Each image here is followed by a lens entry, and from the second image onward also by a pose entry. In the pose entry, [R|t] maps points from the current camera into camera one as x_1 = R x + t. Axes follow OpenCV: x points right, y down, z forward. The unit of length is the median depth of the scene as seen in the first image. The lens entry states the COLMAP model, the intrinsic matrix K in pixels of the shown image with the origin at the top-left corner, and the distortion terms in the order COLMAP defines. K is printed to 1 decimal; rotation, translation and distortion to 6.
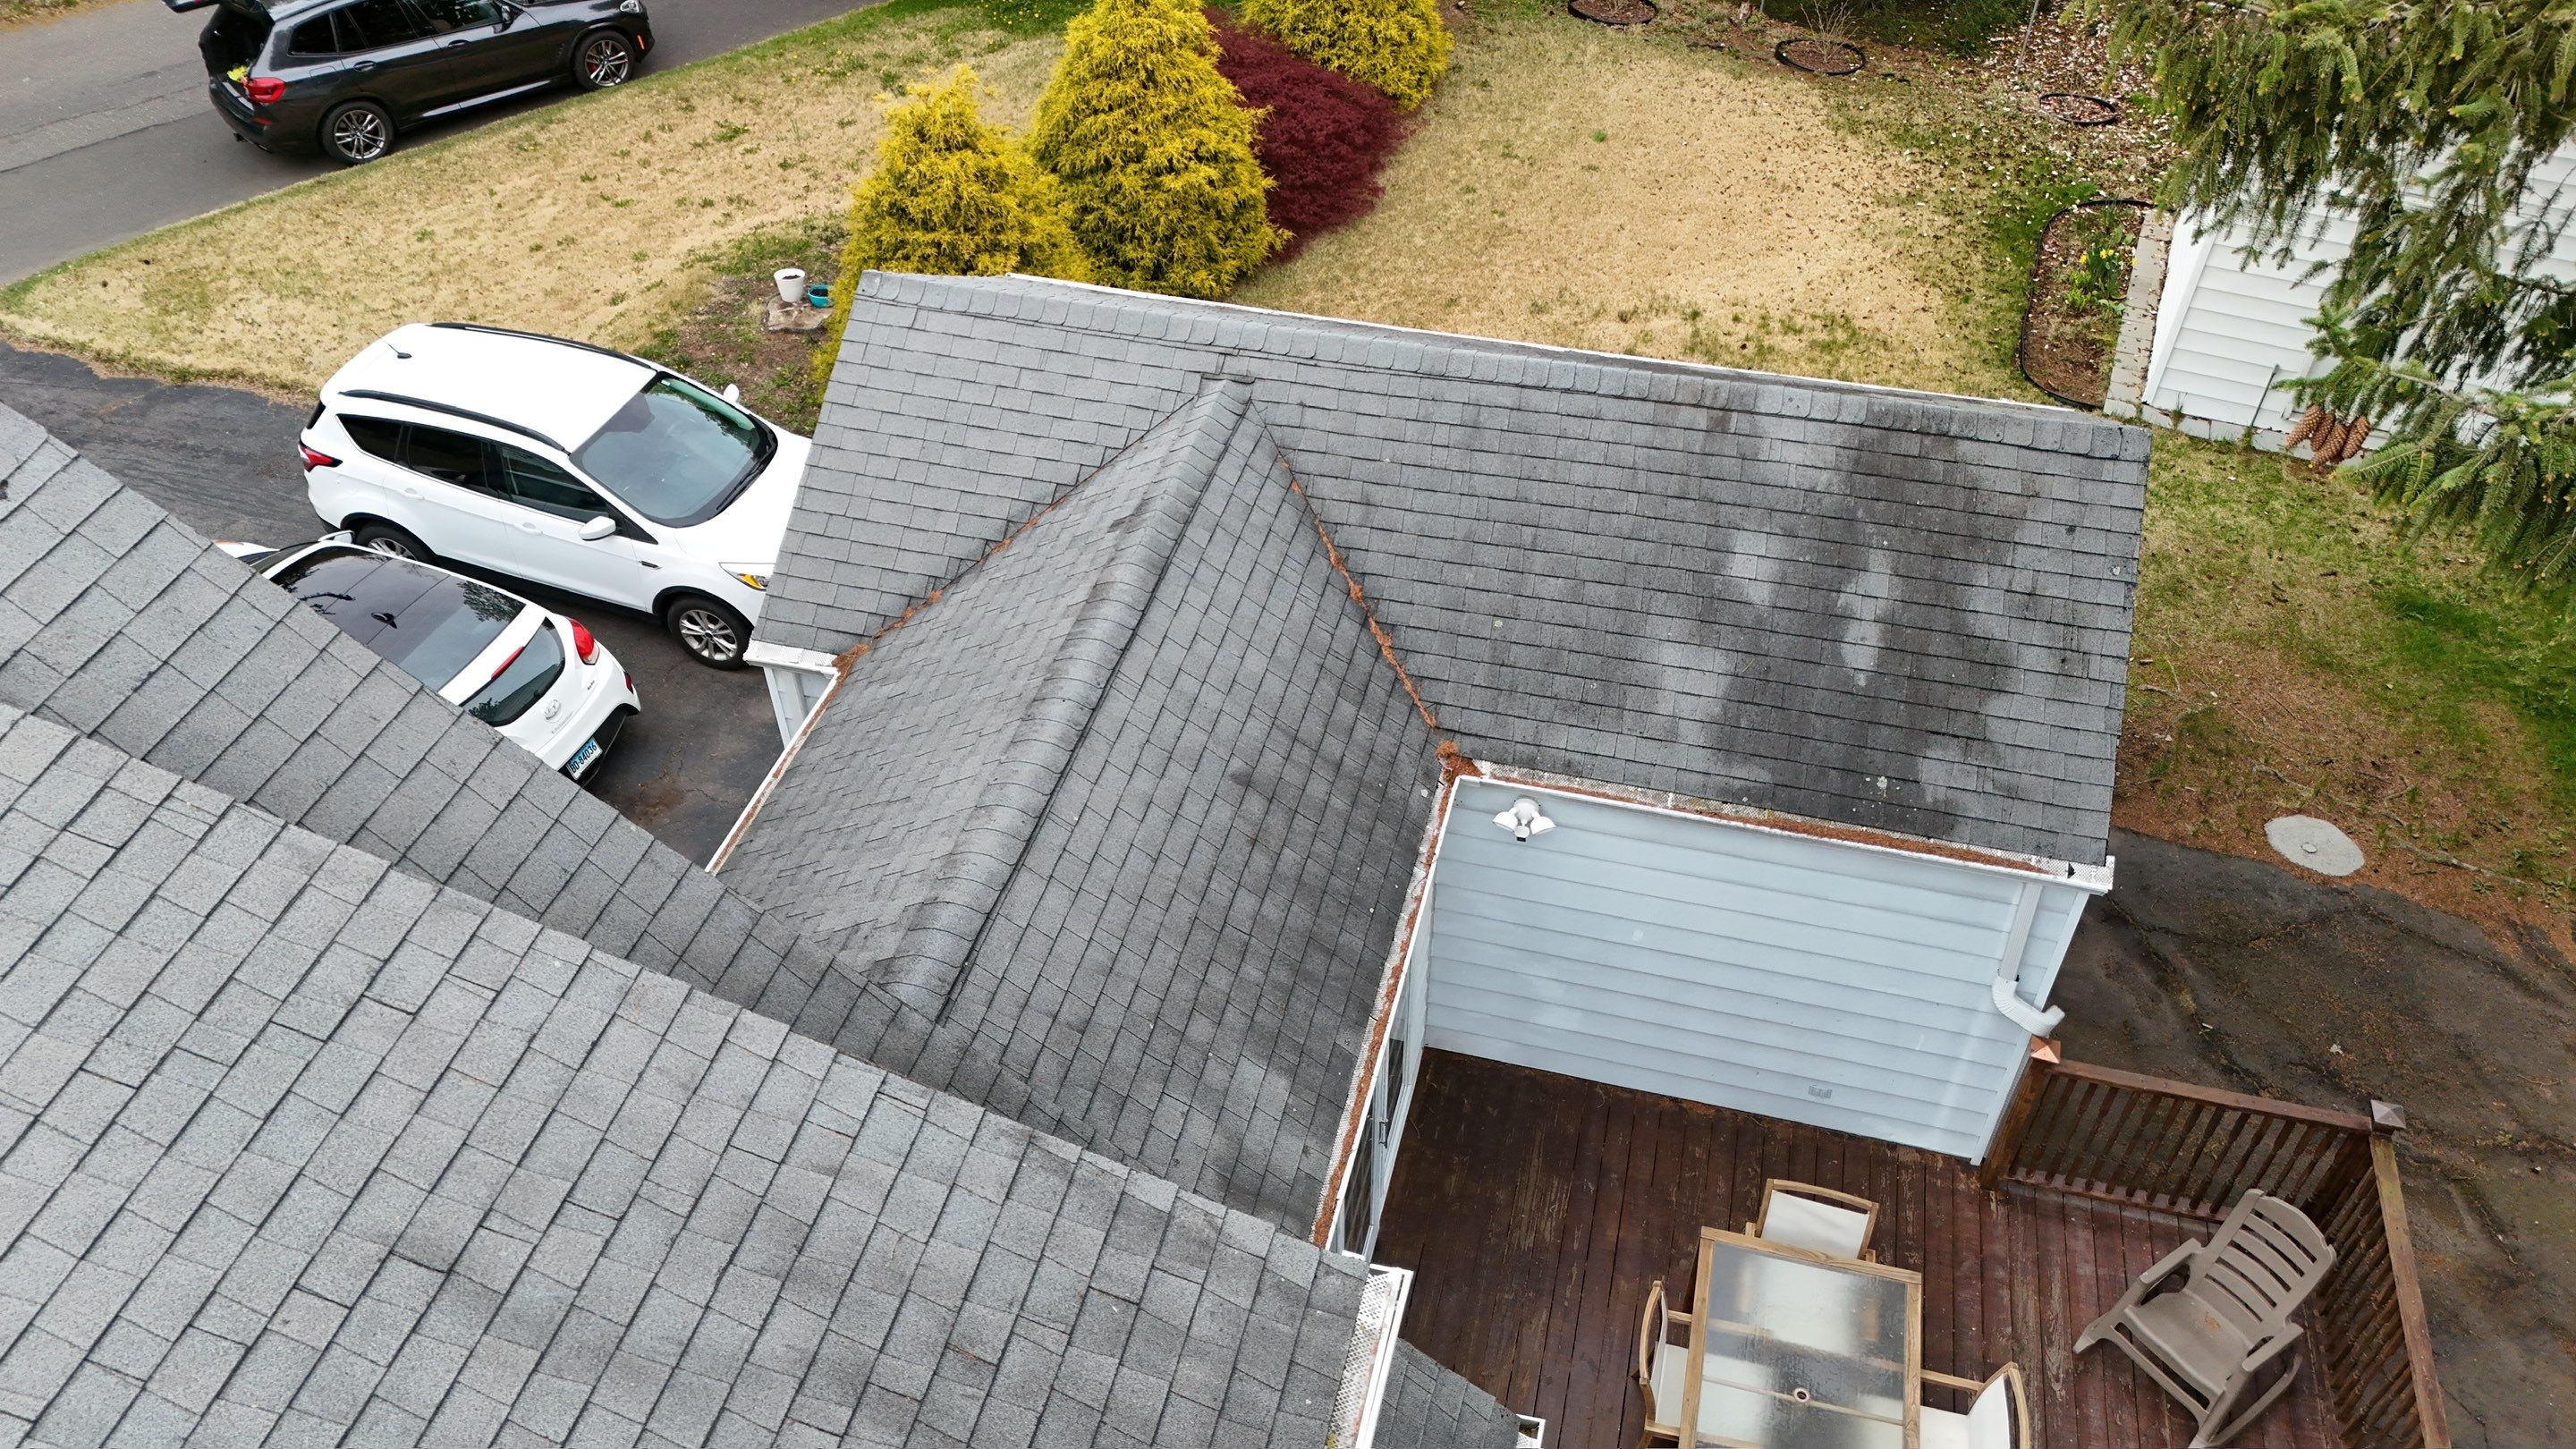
lens RADIAL K [[1818.1, 0, 1282.9], [0, 1818.1, 717.5], [0, 0, 1]] dist [0.073758, -0.070299]
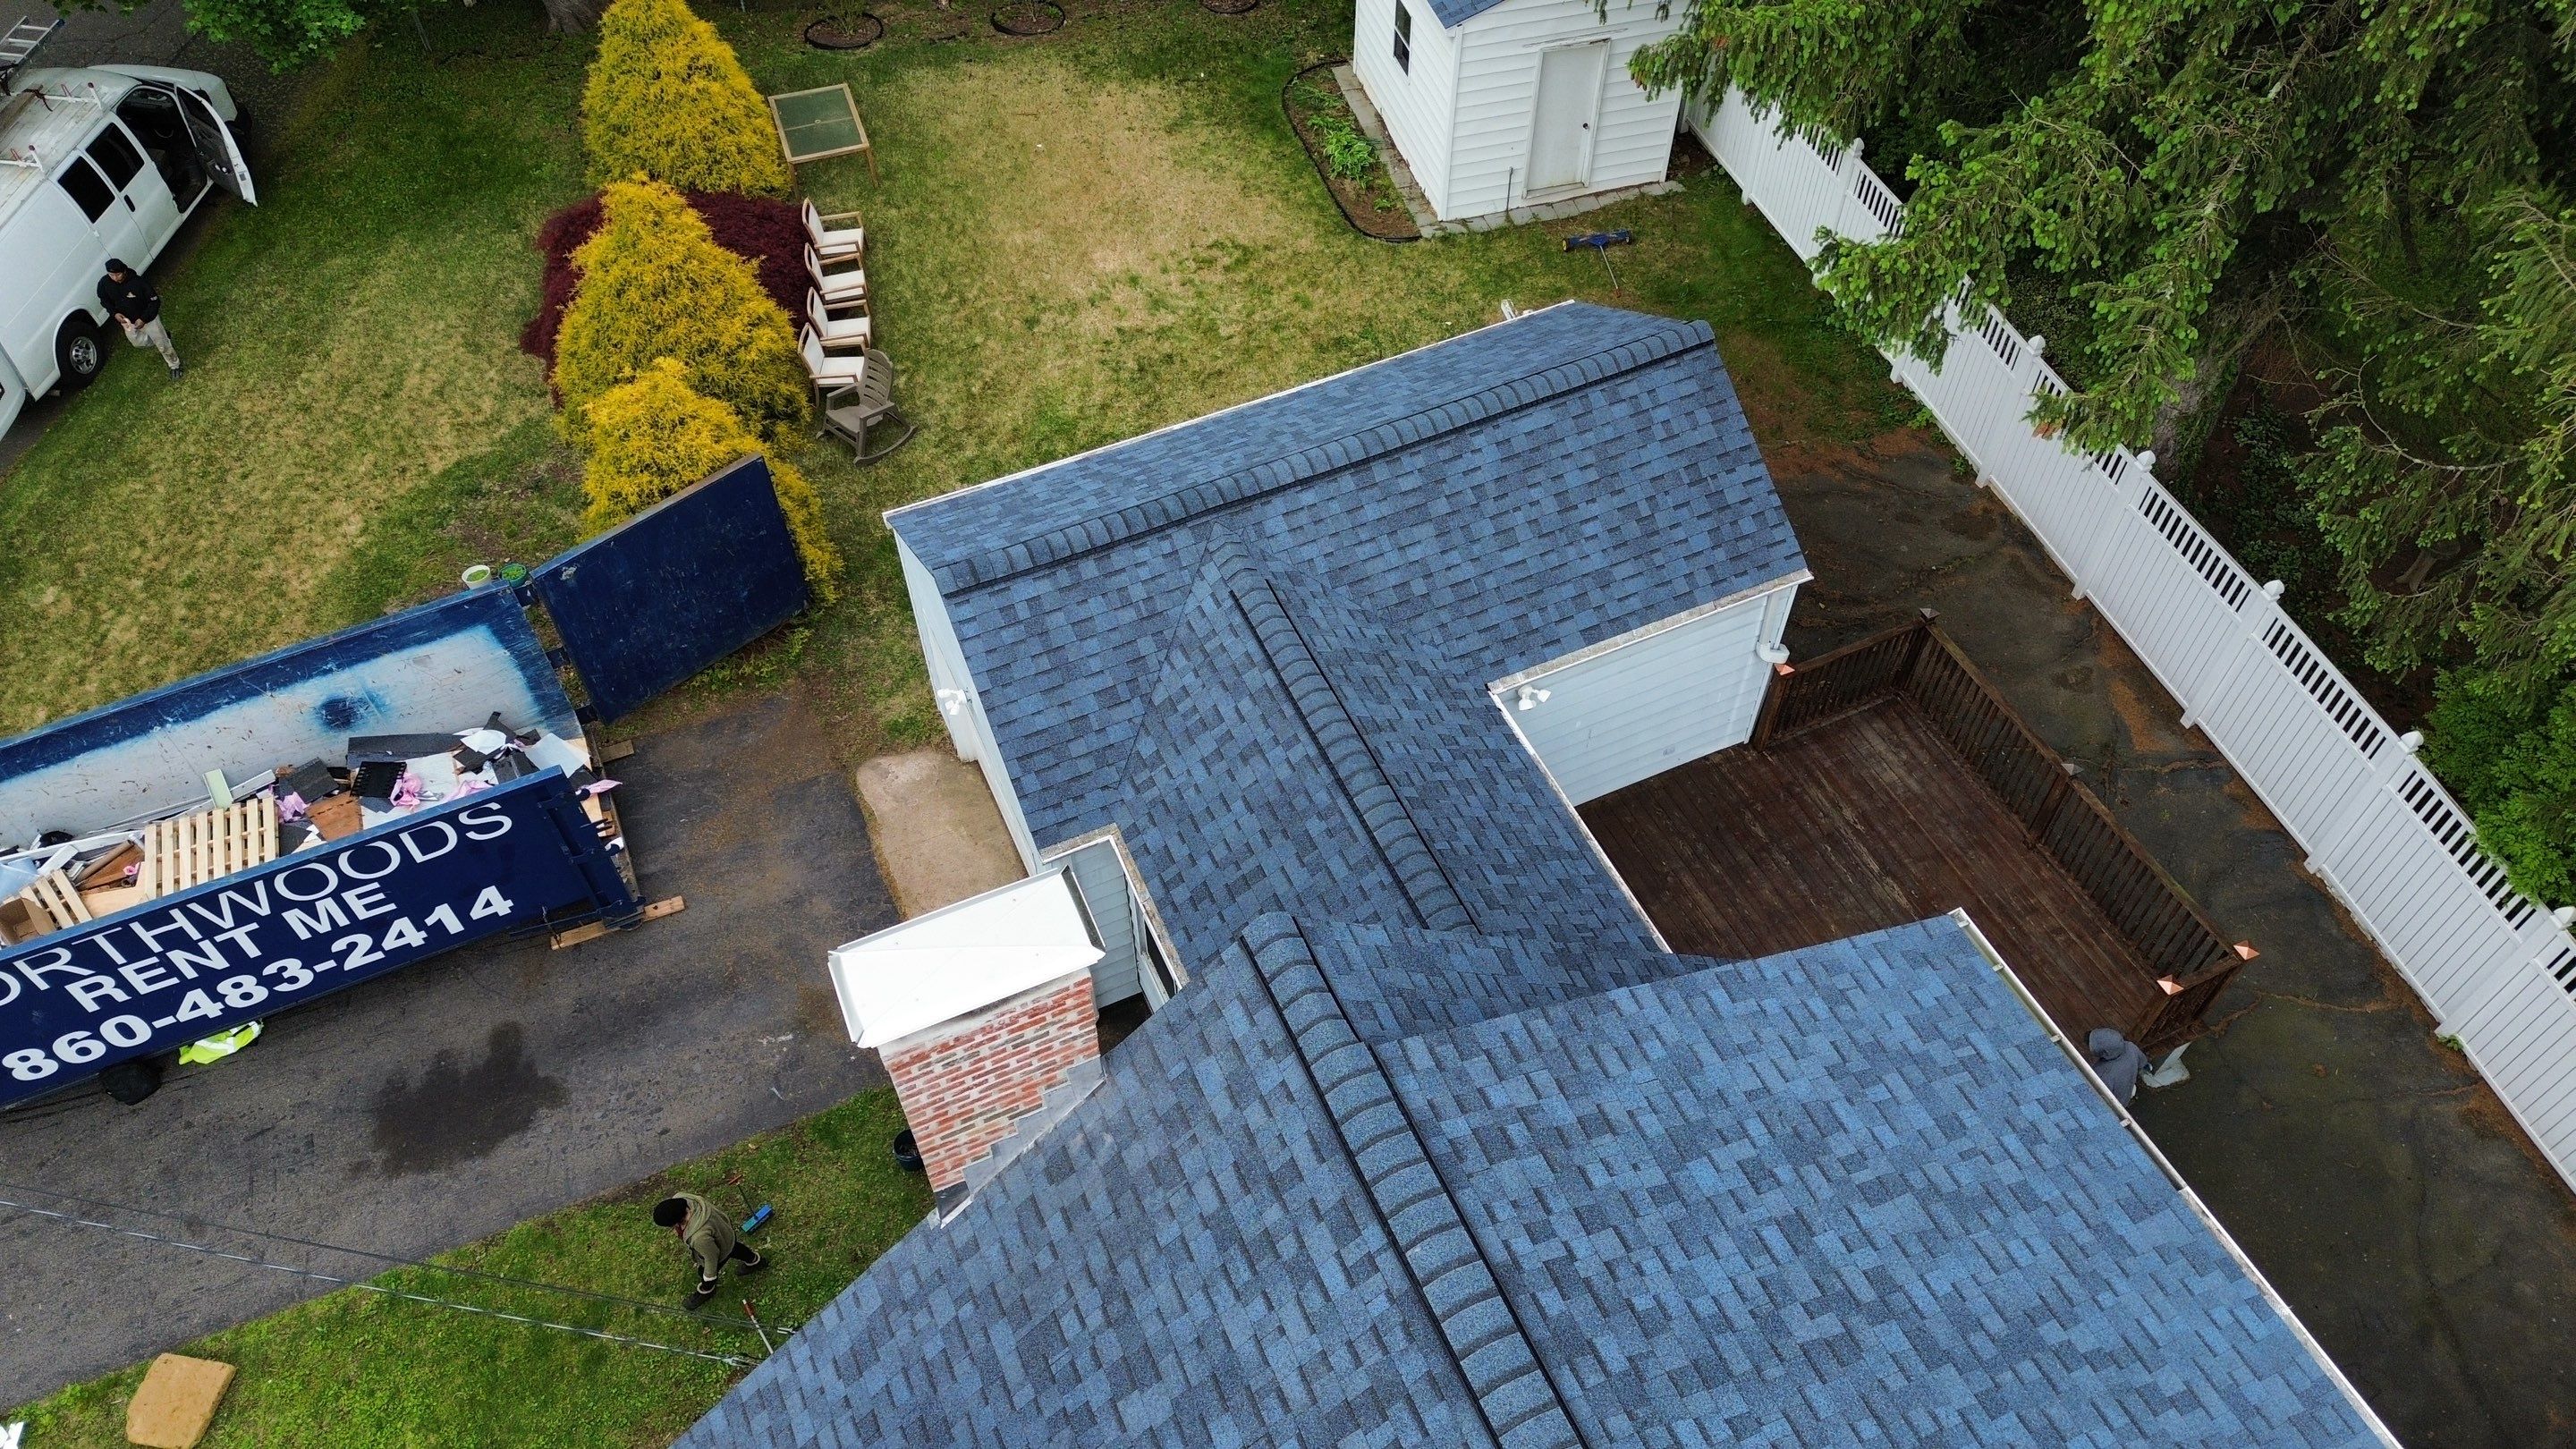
lens RADIAL K [[1804.5, 0, 1281.1], [0, 1804.5, 720.3], [0, 0, 1]] dist [0.102016, -0.117470]
pose [[0.775767, -0.489458, 0.398267, -0.375004], [0.430216, 0.871970, 0.233627, -0.215642], [-0.461628, -0.009899, 0.887019, -0.191132]]
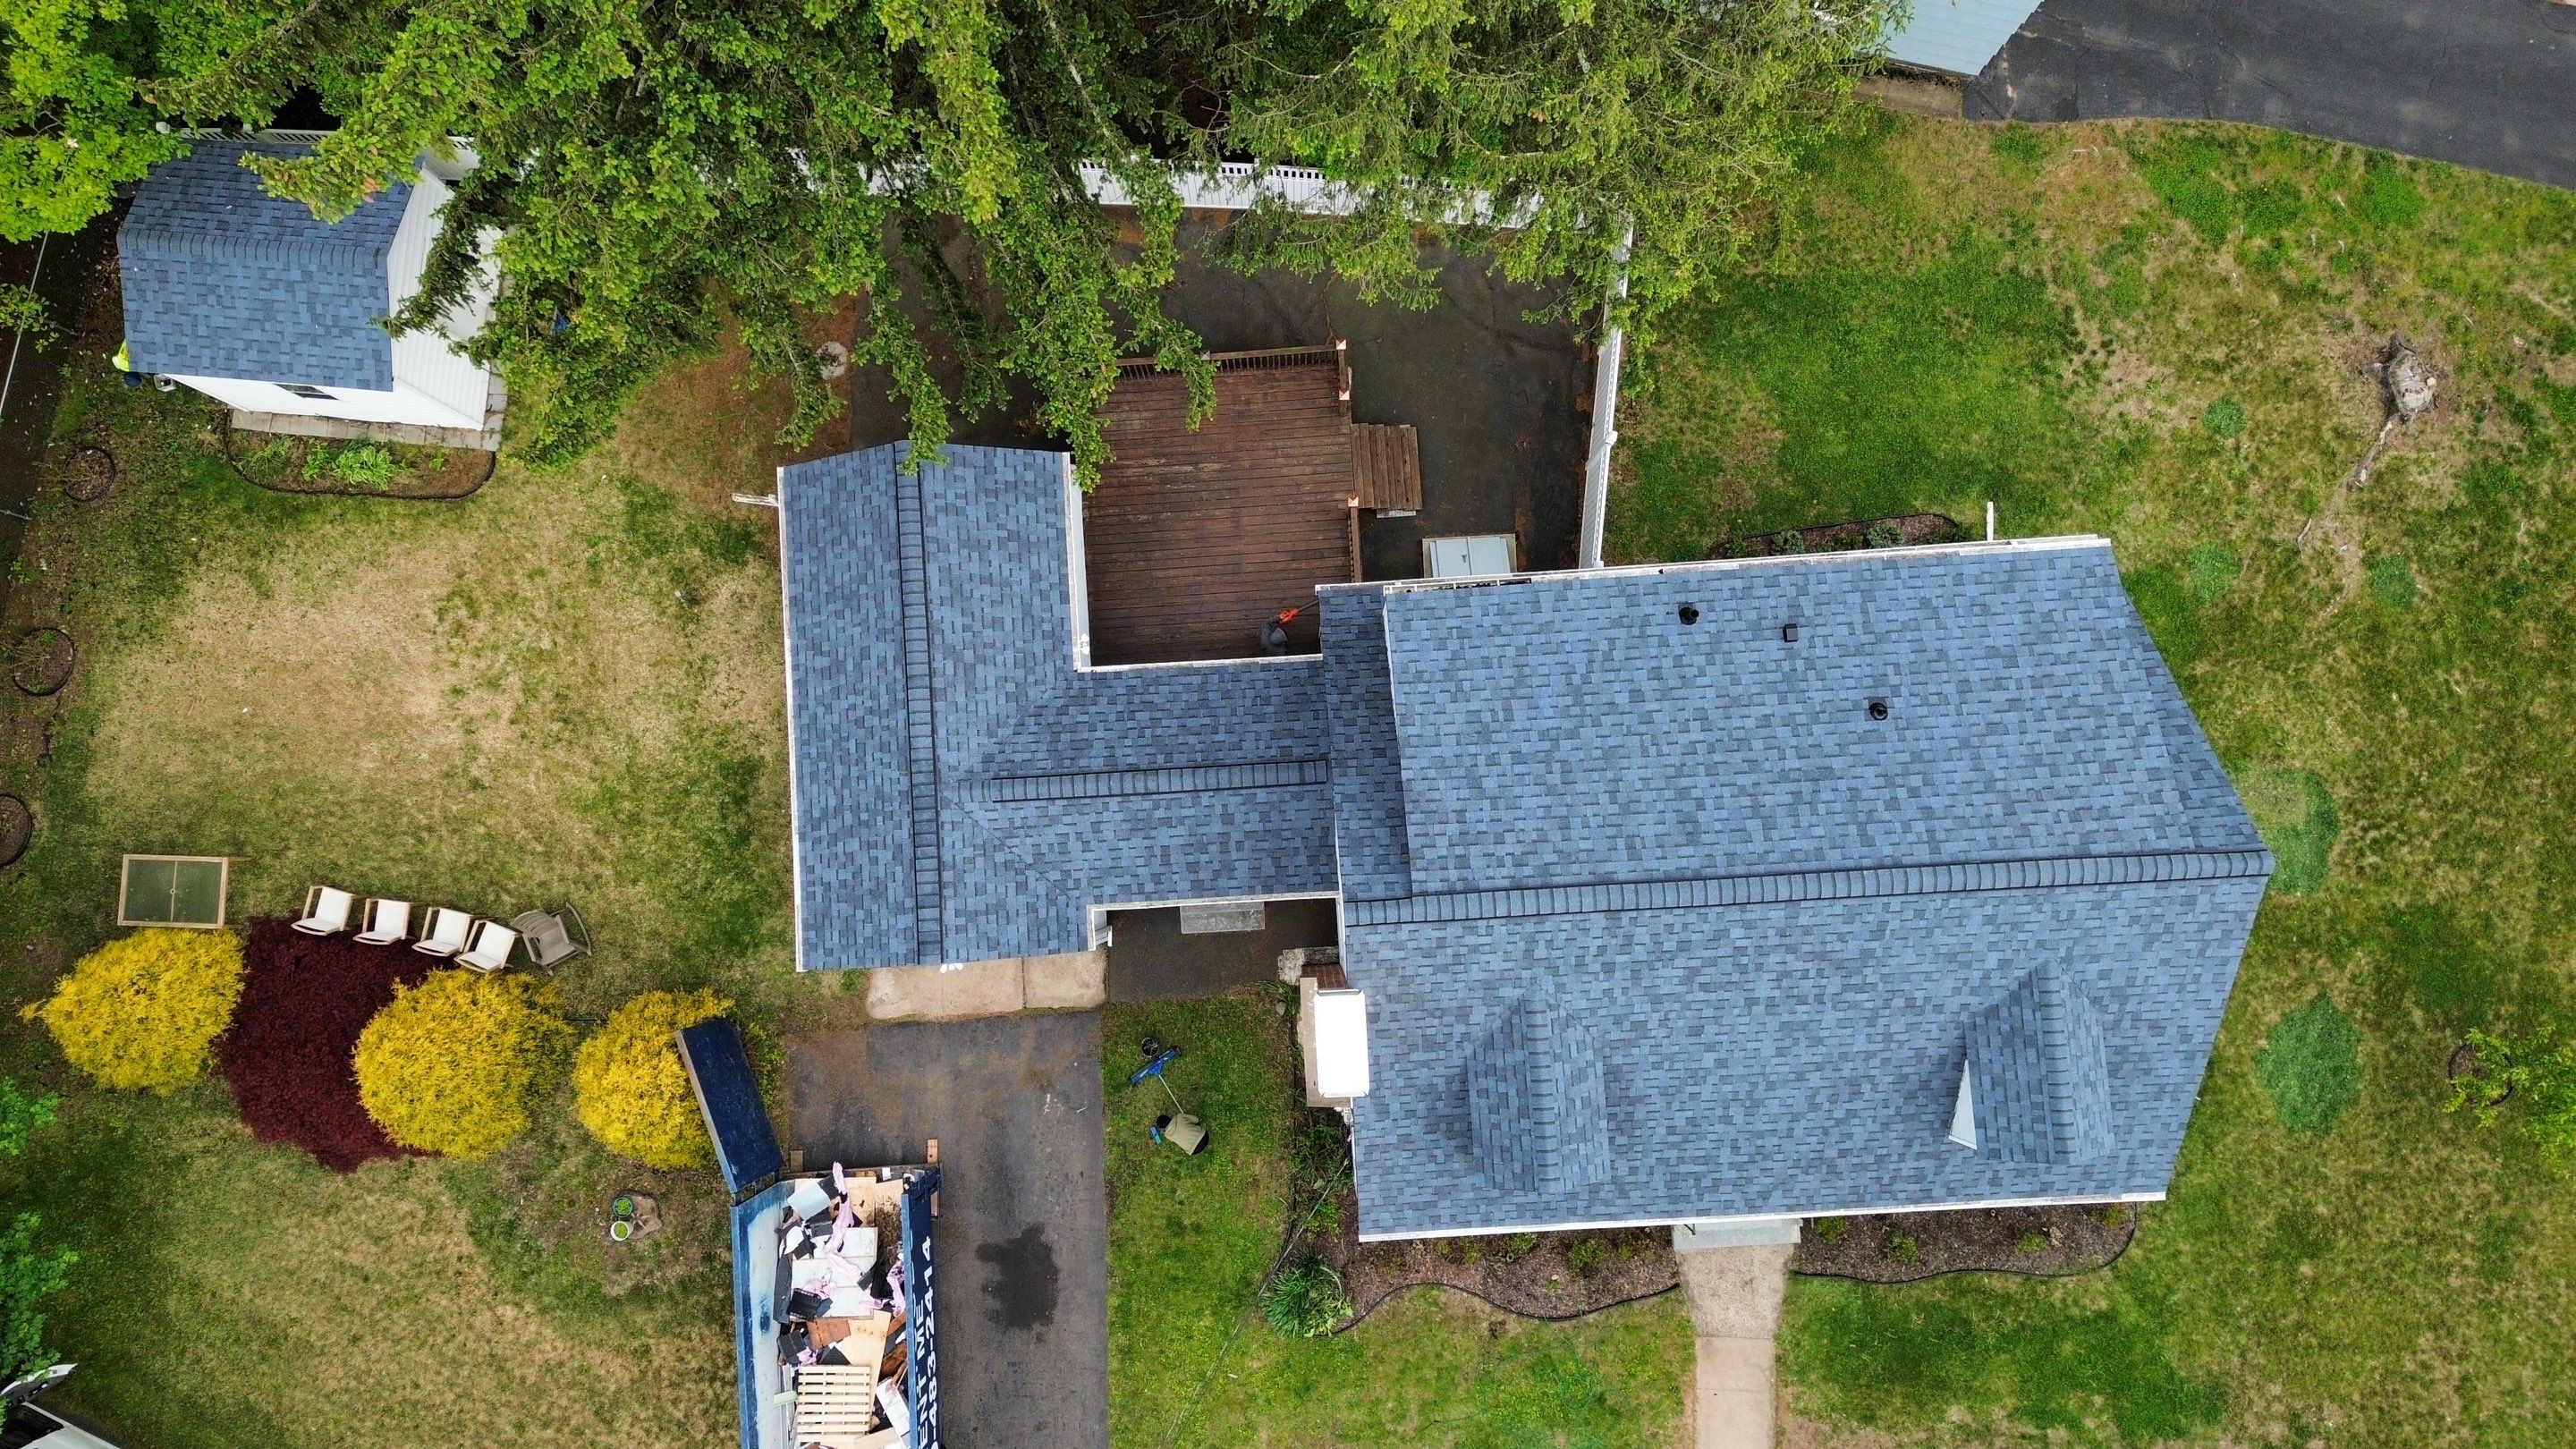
lens RADIAL K [[1813.5, 0, 1282.1], [0, 1813.5, 715.4], [0, 0, 1]] dist [0.077269, -0.071620]
pose [[-0.310457, -0.946214, 0.091083, -0.168503], [0.661631, -0.146293, 0.735420, -0.967722], [-0.682540, 0.288580, 0.671462, -0.569342]]
